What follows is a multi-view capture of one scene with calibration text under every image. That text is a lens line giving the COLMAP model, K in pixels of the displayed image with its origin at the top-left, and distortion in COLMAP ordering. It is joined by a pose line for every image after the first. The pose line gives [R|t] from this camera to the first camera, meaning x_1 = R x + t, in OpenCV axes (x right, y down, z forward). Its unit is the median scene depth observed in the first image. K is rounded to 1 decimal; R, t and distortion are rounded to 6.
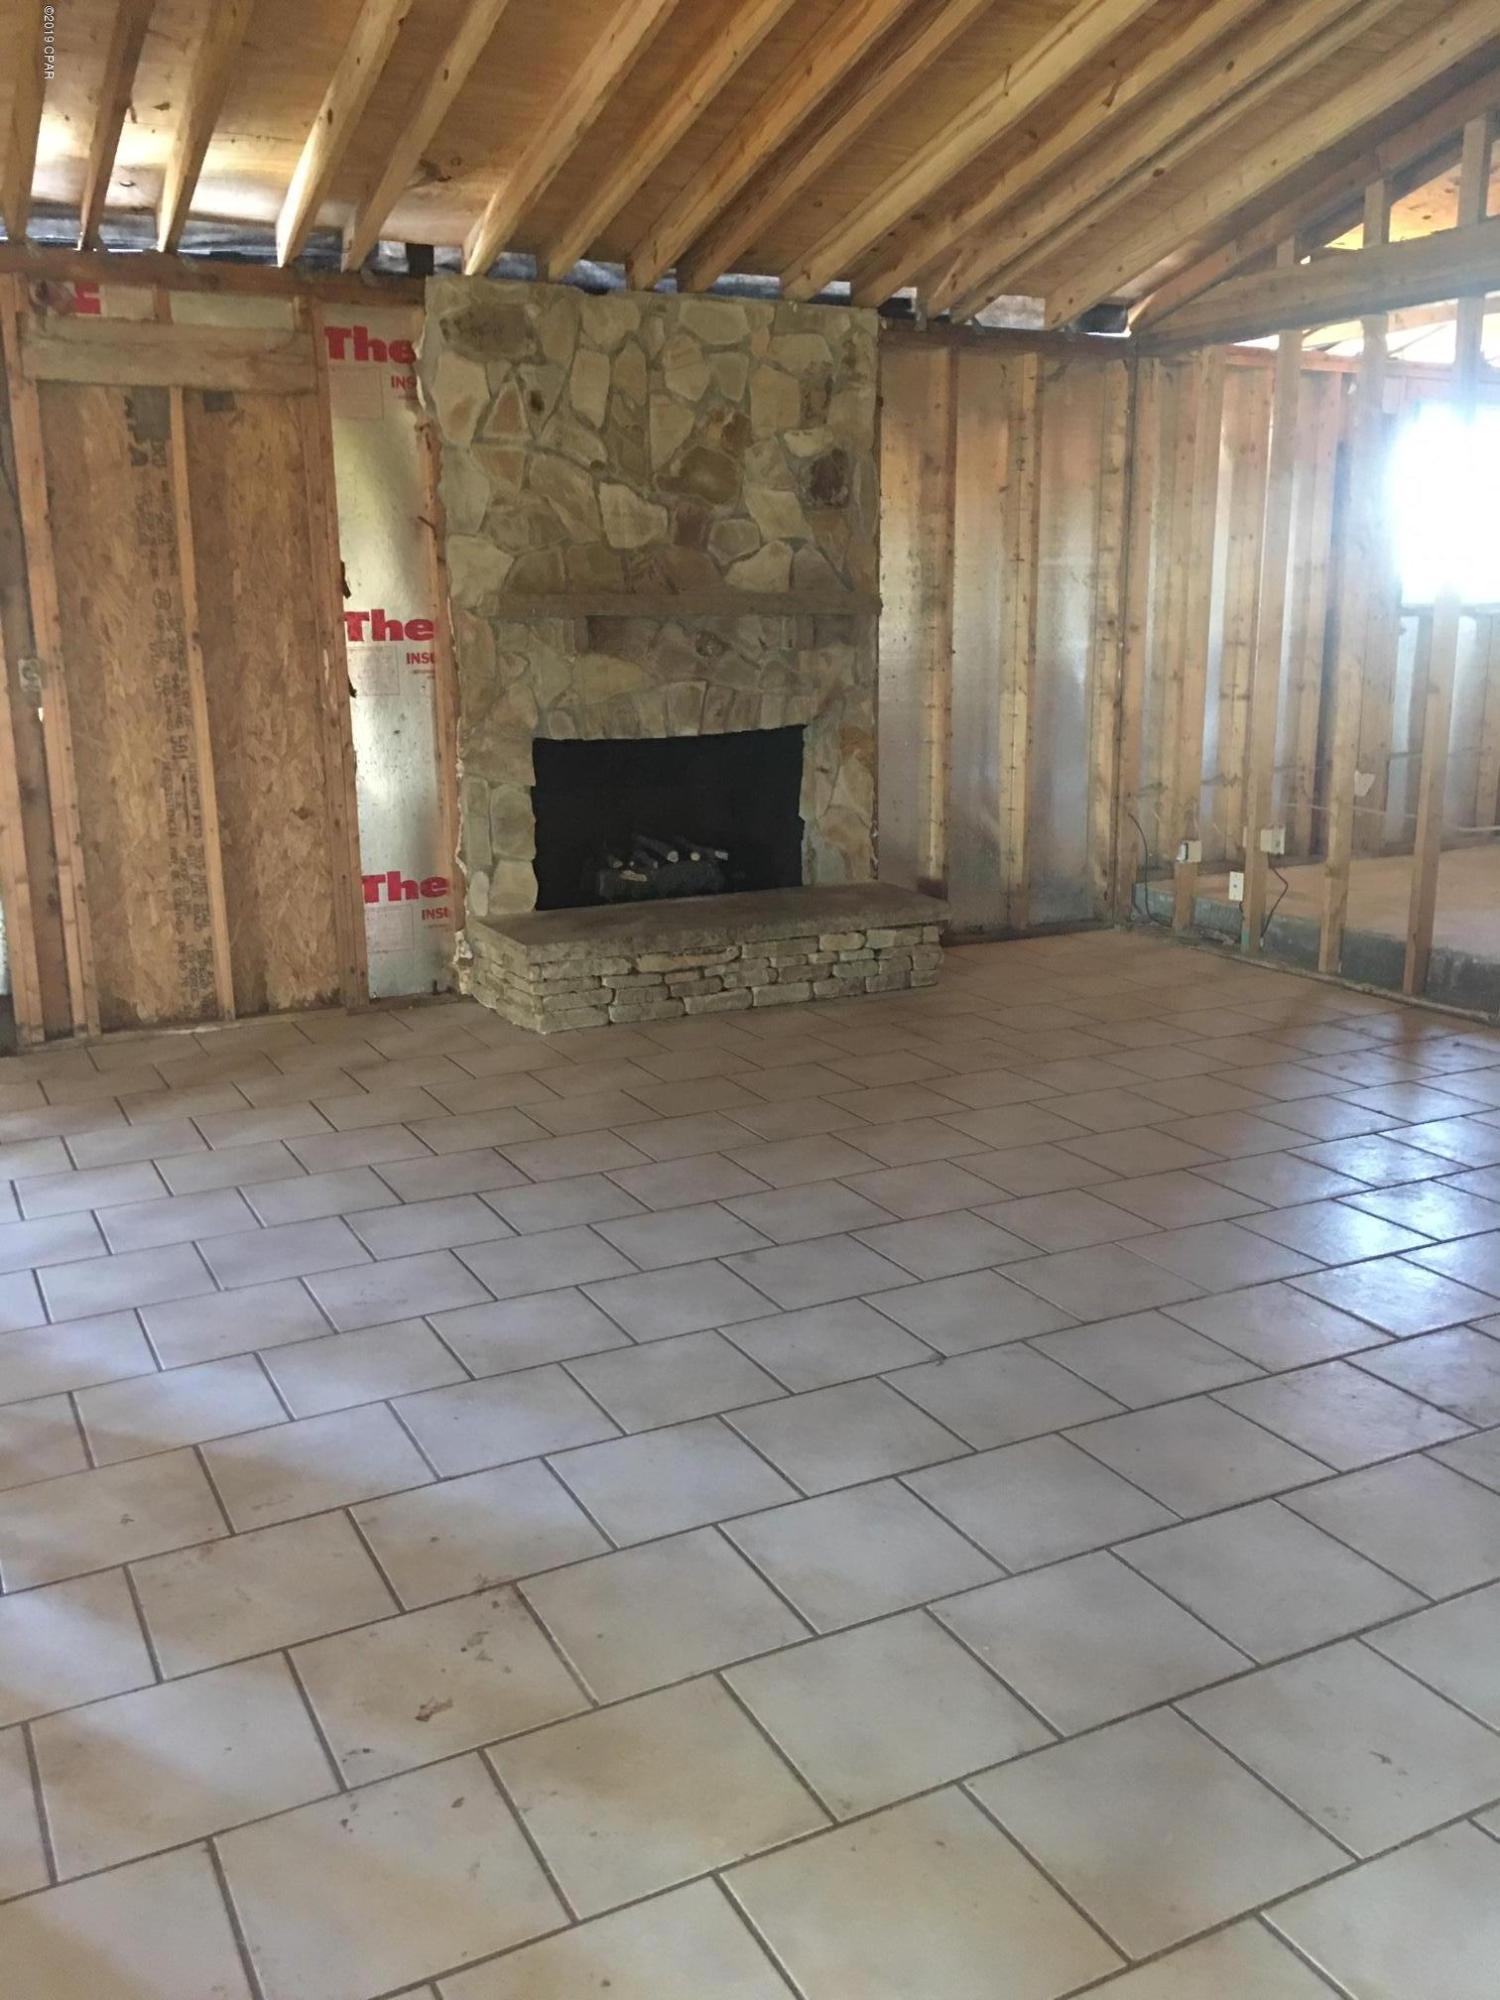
lens RADIAL K [[1697.2, 0, 749.2], [0, 1697.2, 981.0], [0, 0, 1]] dist [0.088166, -0.124089]
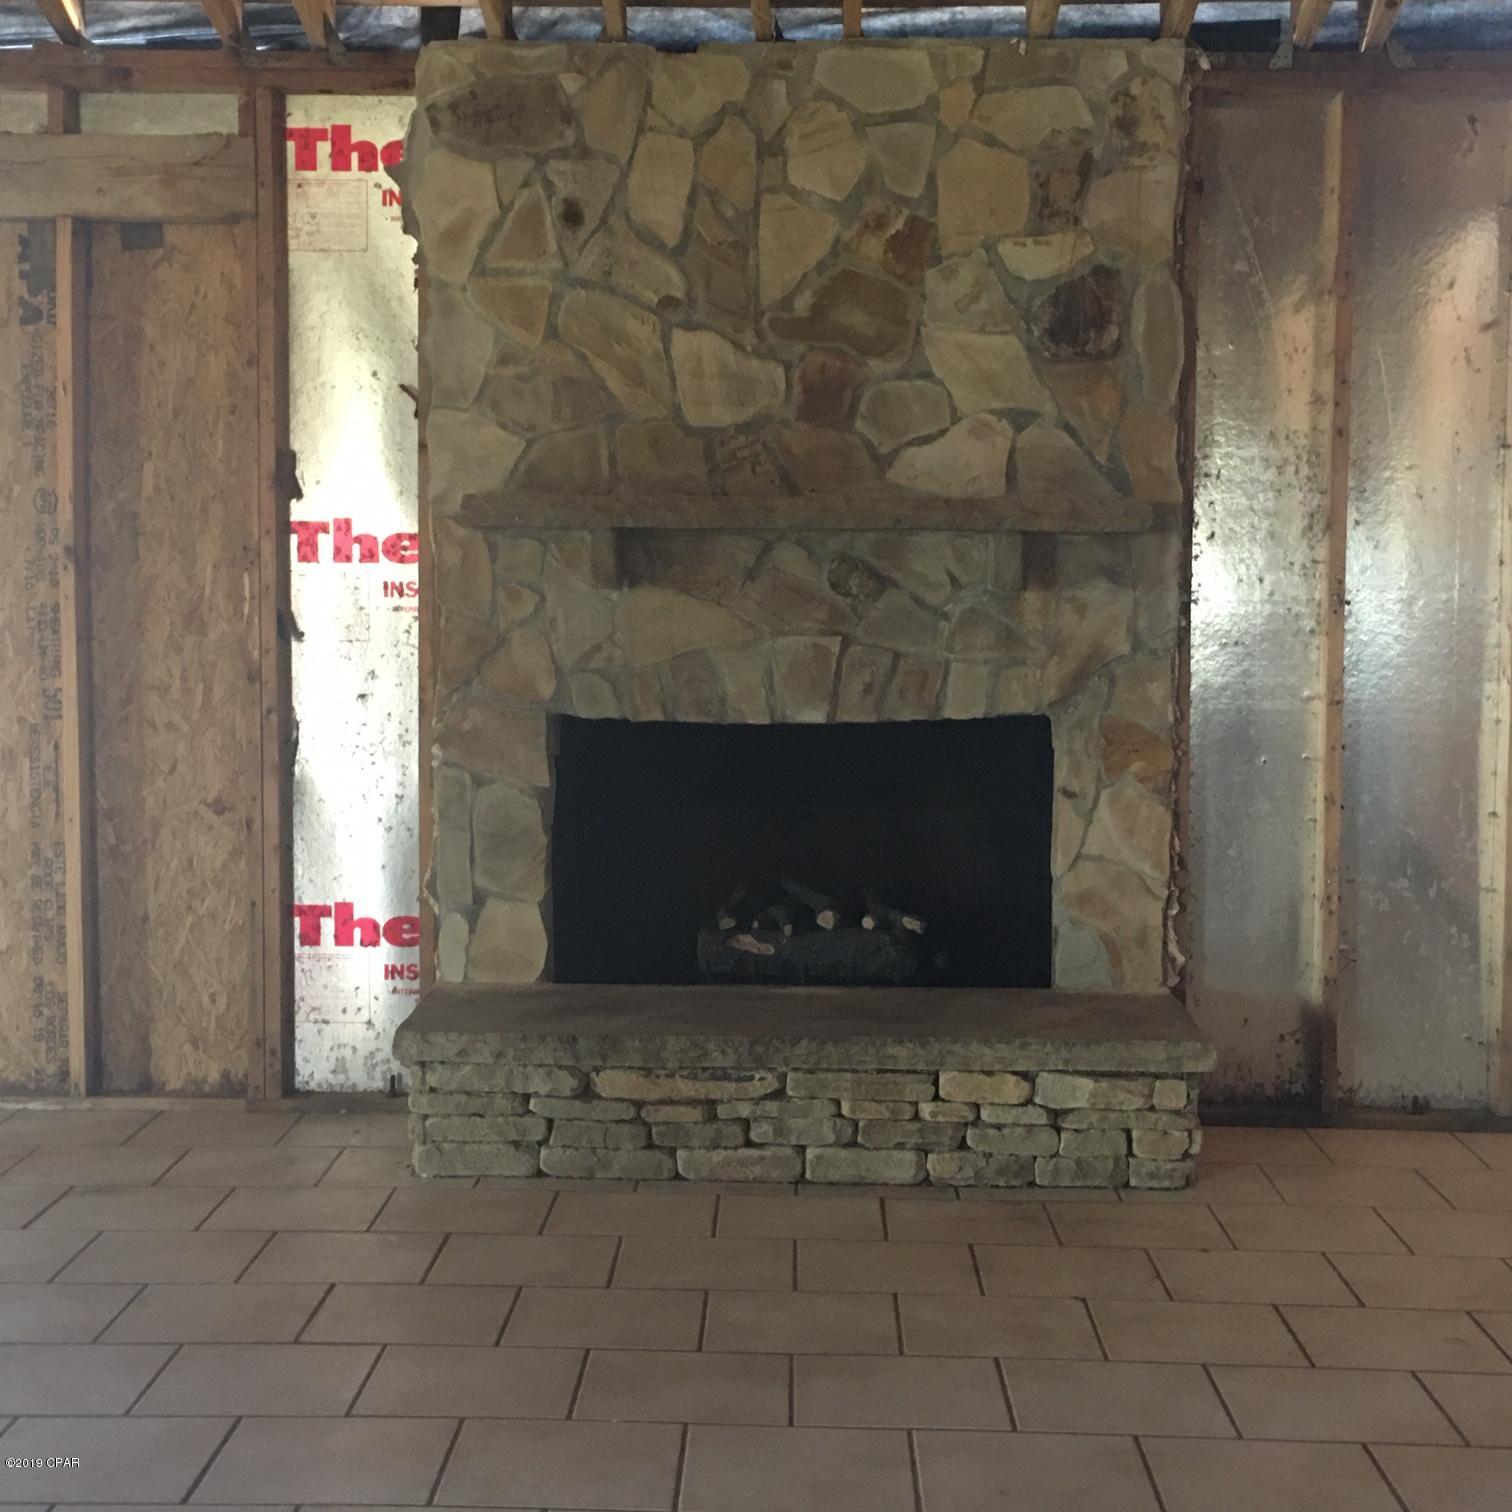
lens RADIAL K [[2410.0, 0, 738.8], [0, 2410.0, 730.0], [0, 0, 1]] dist [0.054650, 0.000000]
pose [[0.873370, 0.044416, -0.485029, 0.383360], [-0.118235, 0.985380, -0.122664, -0.033518], [0.472489, 0.164479, 0.865853, 0.247746]]
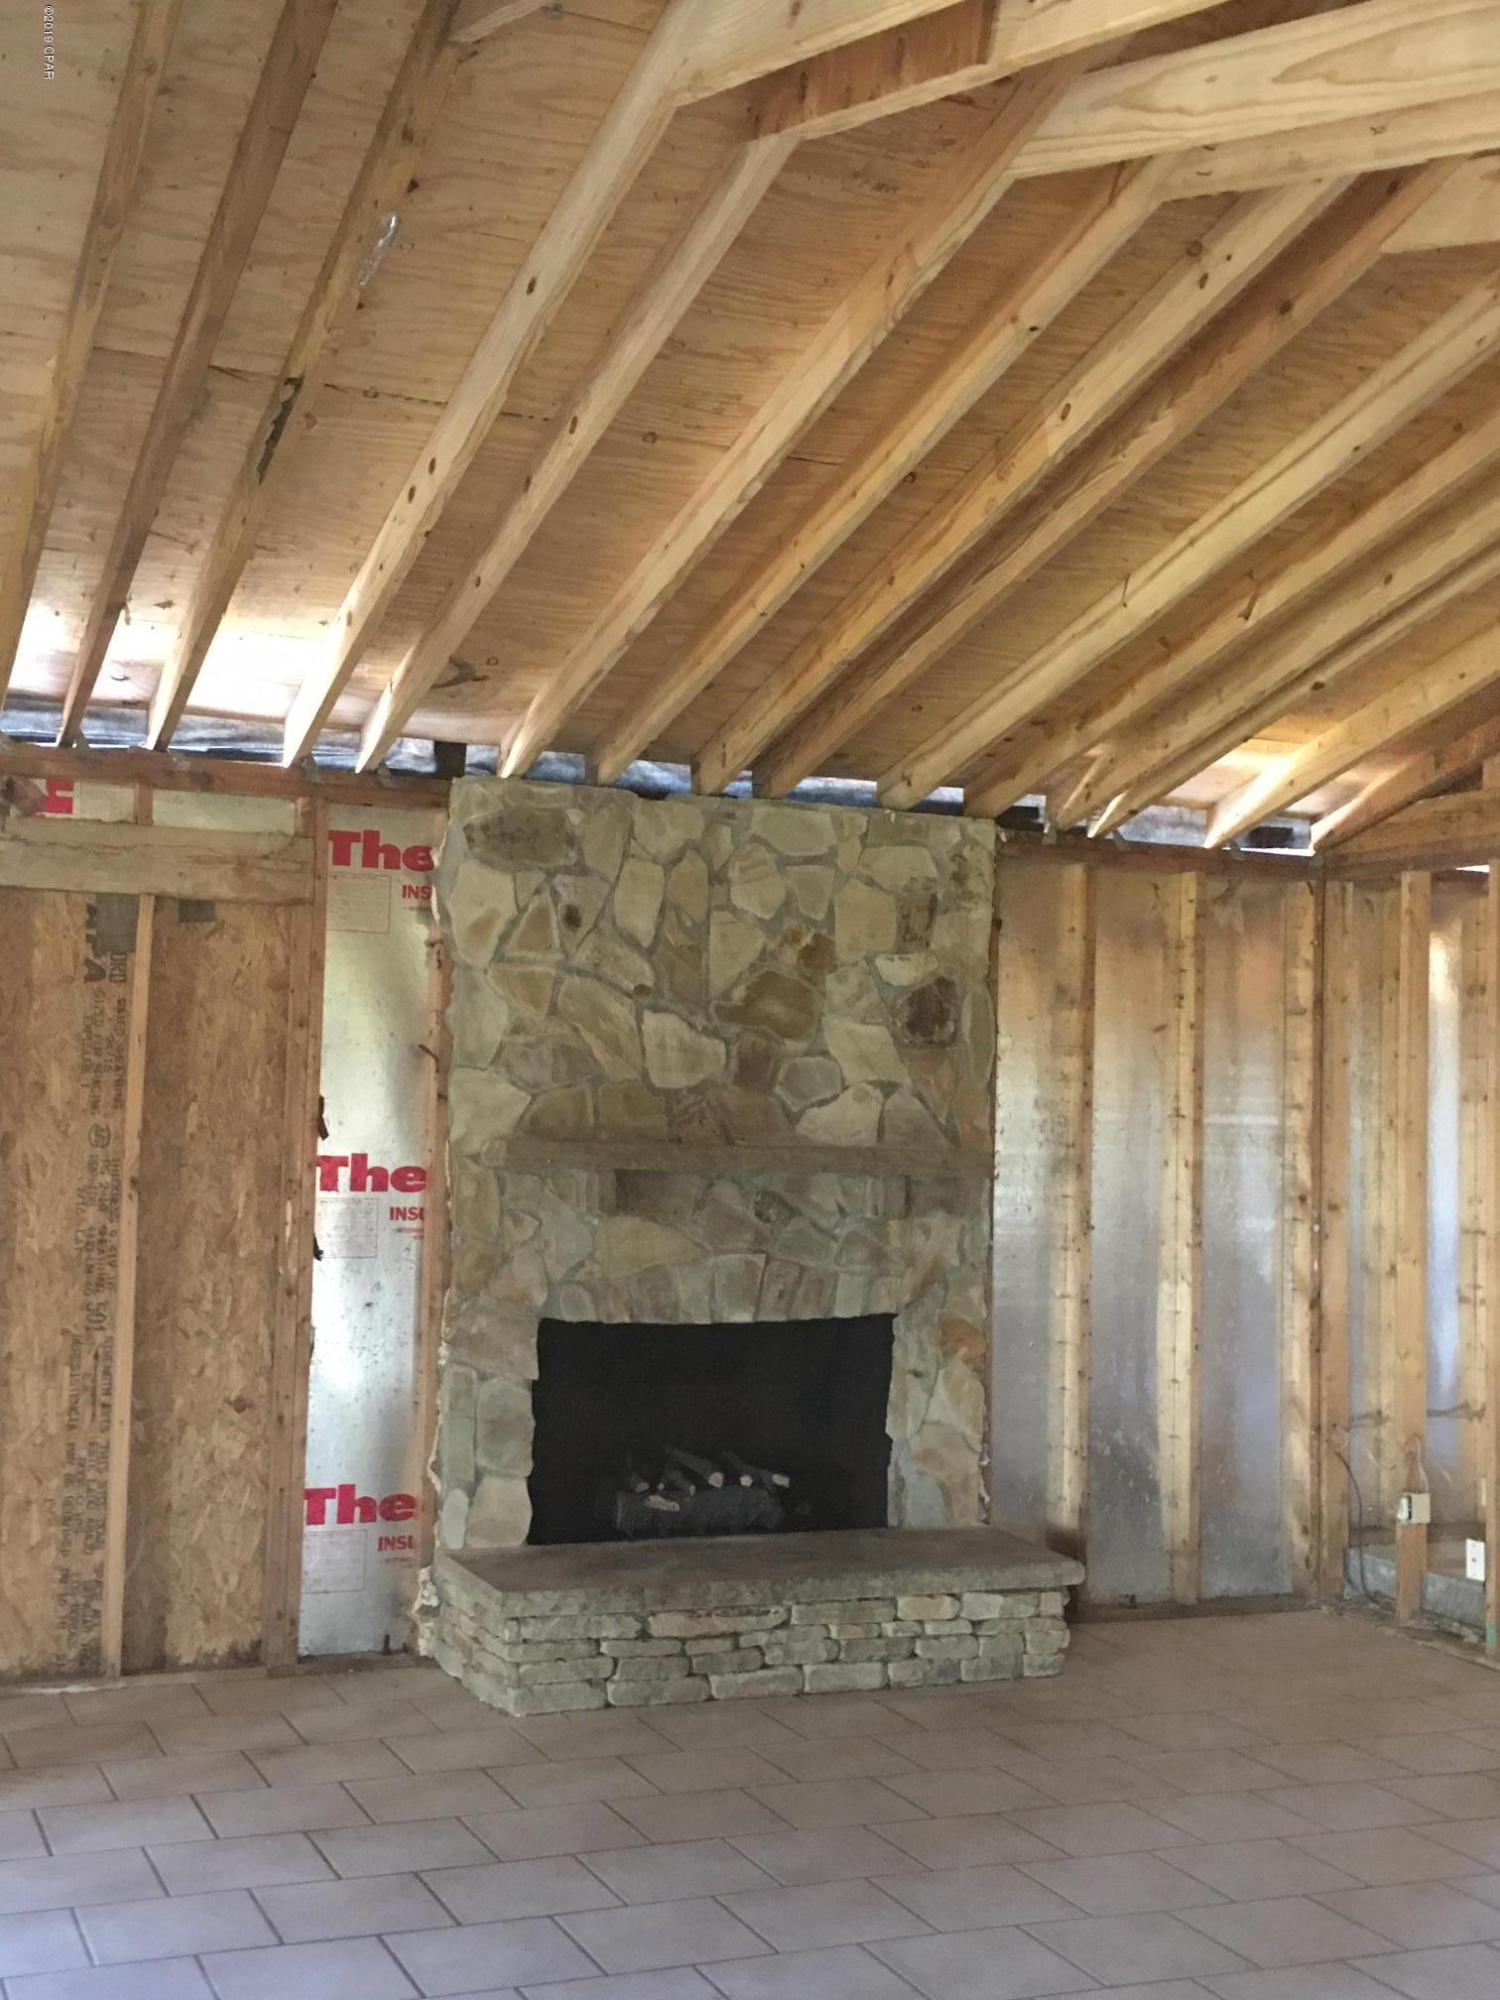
lens RADIAL K [[2329.6, 0, 755.8], [0, 2329.6, 974.7], [0, 0, 1]] dist [0.061828, 0.000000]
pose [[0.996815, 0.030680, -0.073613, 0.047704], [-0.049970, 0.959654, -0.276709, -0.001713], [0.062154, 0.279506, 0.958130, -0.071691]]
